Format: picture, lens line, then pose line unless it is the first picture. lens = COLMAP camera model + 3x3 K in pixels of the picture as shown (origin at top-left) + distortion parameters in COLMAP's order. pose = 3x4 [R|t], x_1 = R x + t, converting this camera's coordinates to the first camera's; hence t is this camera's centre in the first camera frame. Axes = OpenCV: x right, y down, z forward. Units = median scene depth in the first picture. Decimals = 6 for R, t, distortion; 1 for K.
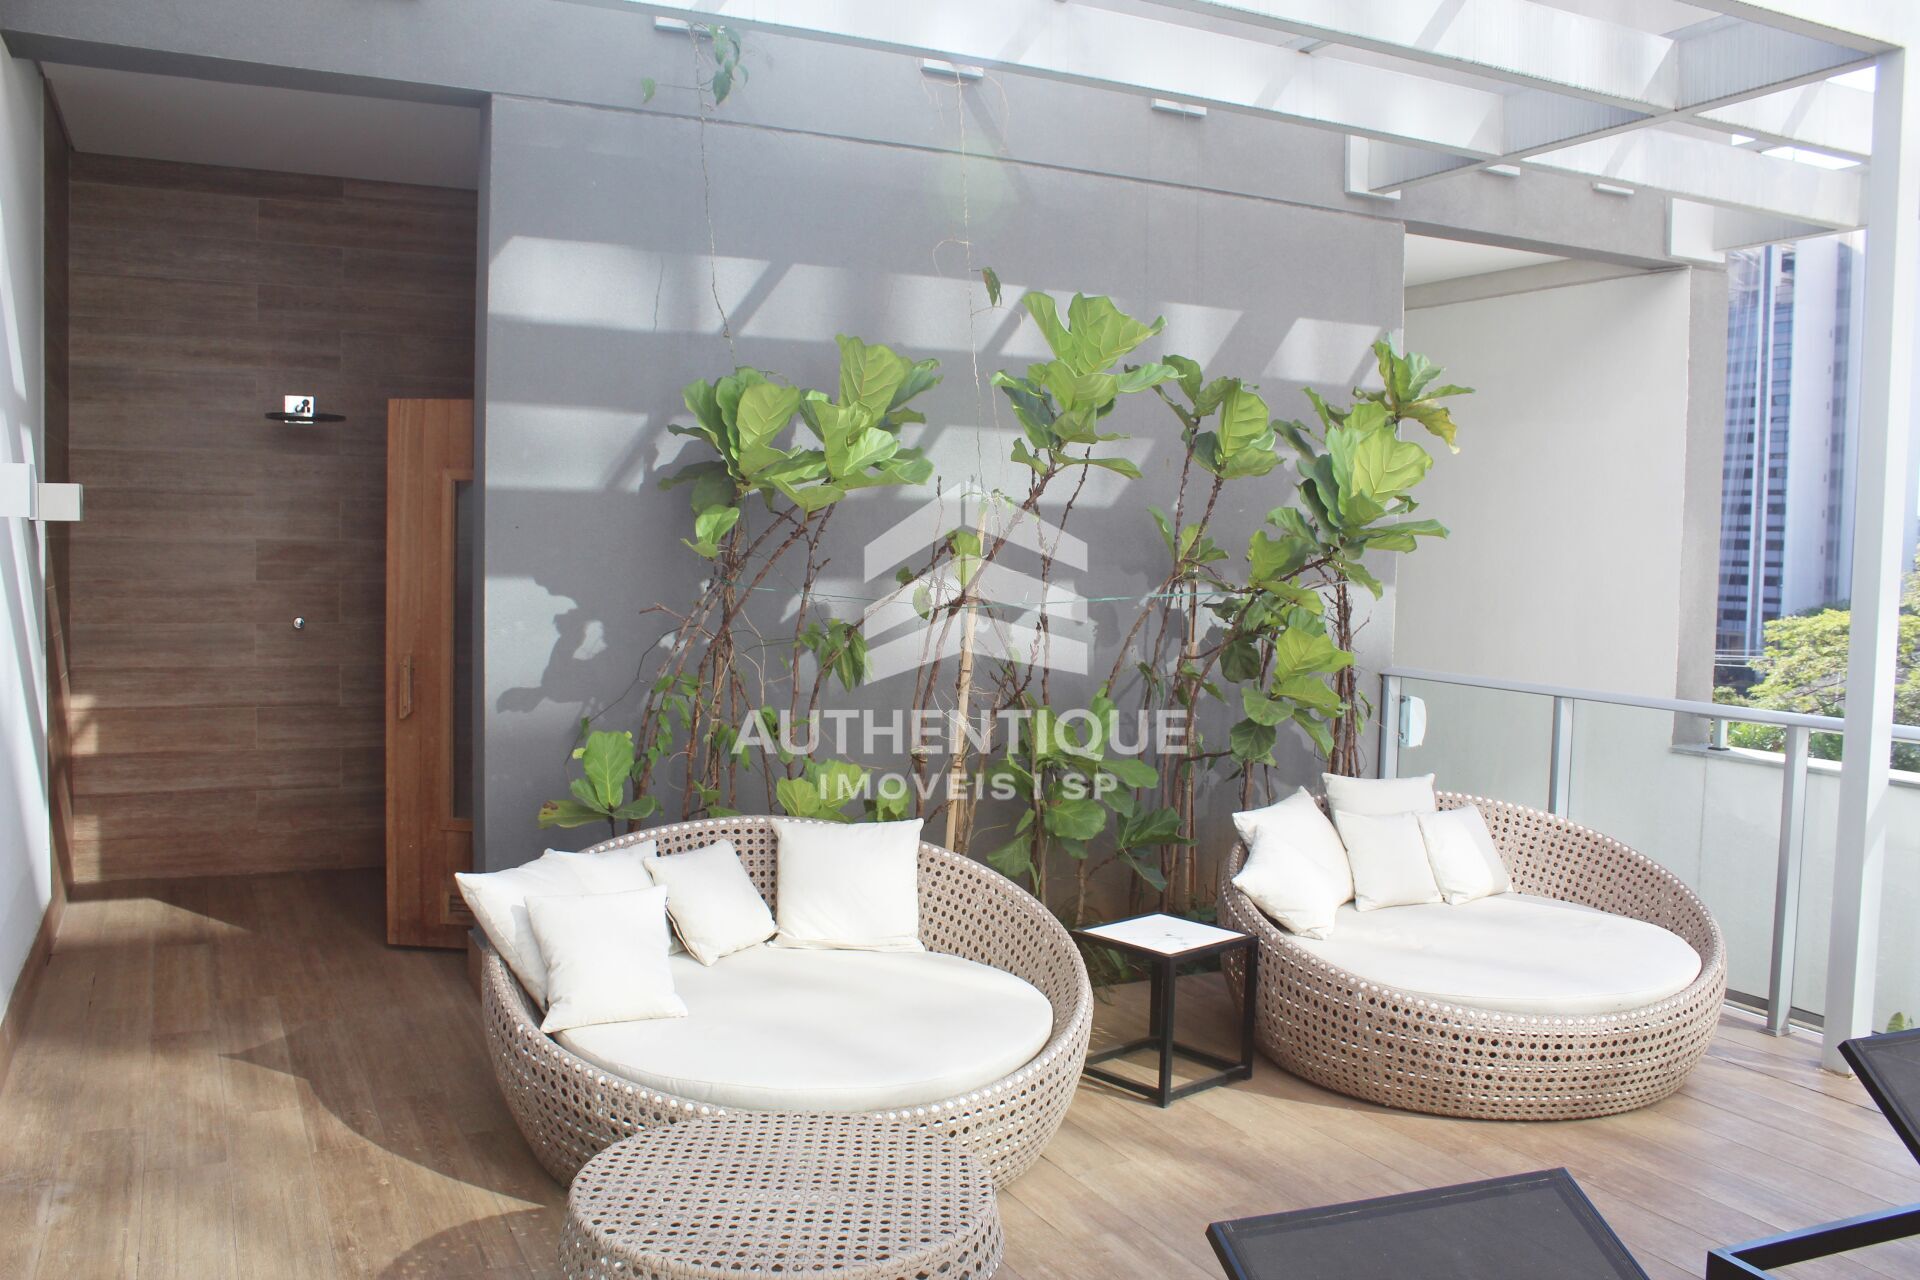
lens RADIAL K [[1596.8, 0, 957.5], [0, 1596.8, 643.7], [0, 0, 1]] dist [-0.171888, 0.153784]
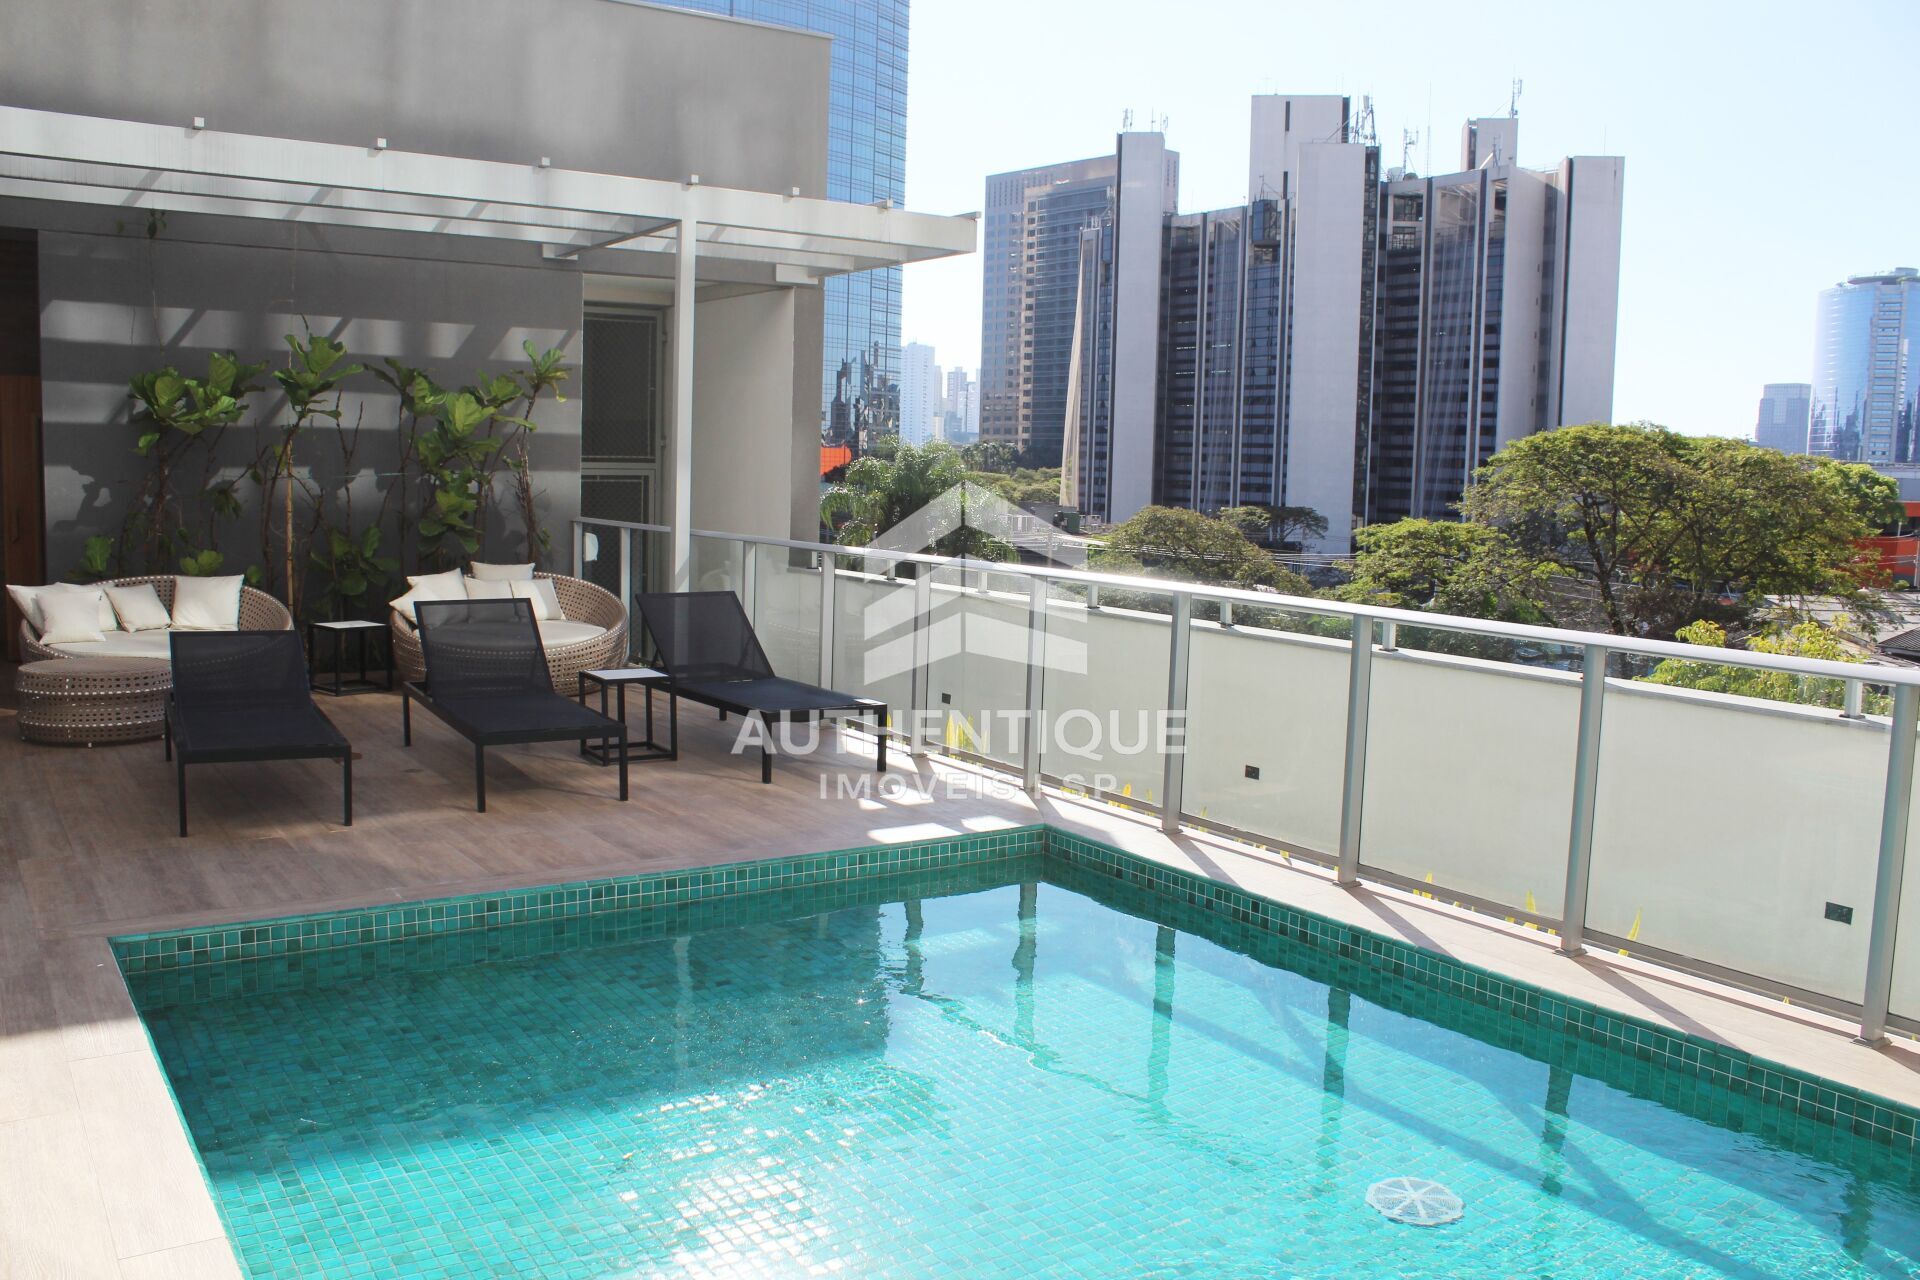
lens RADIAL K [[1596.8, 0, 922.1], [0, 1596.8, 625.3], [0, 0, 1]] dist [-0.171888, 0.153784]
pose [[0.994251, -0.003895, 0.107004, 0.680059], [-0.000505, 0.999157, 0.041058, 0.091173], [-0.107073, -0.040876, 0.993411, -1.230563]]
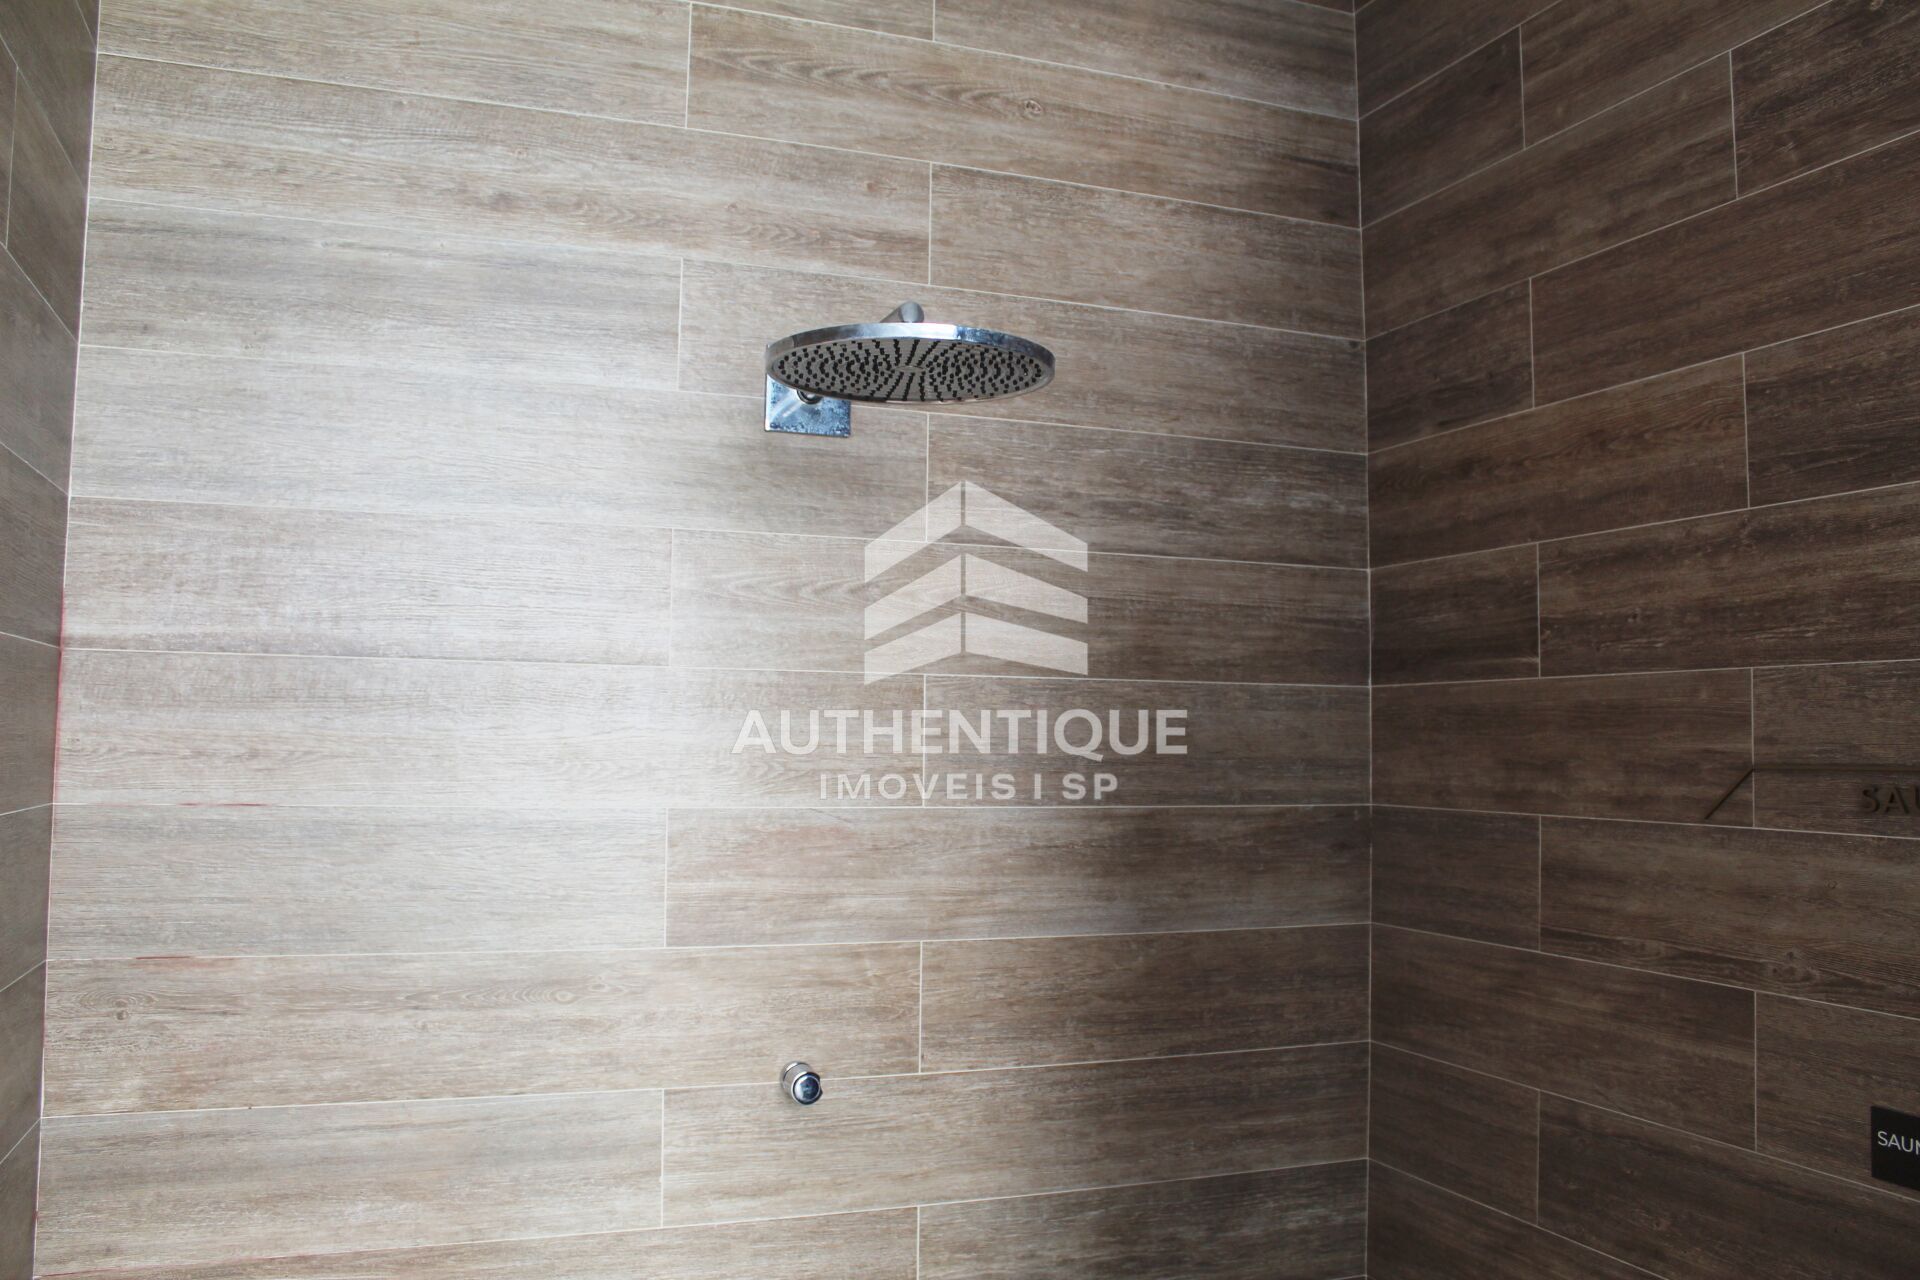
lens RADIAL K [[1596.8, 0, 951.6], [0, 1596.8, 639.3], [0, 0, 1]] dist [-0.171888, 0.153784]
pose [[0.996768, -0.011441, -0.079518, -0.052651], [0.001639, 0.992499, -0.122245, -0.008806], [0.080320, 0.121720, 0.989309, 0.098209]]
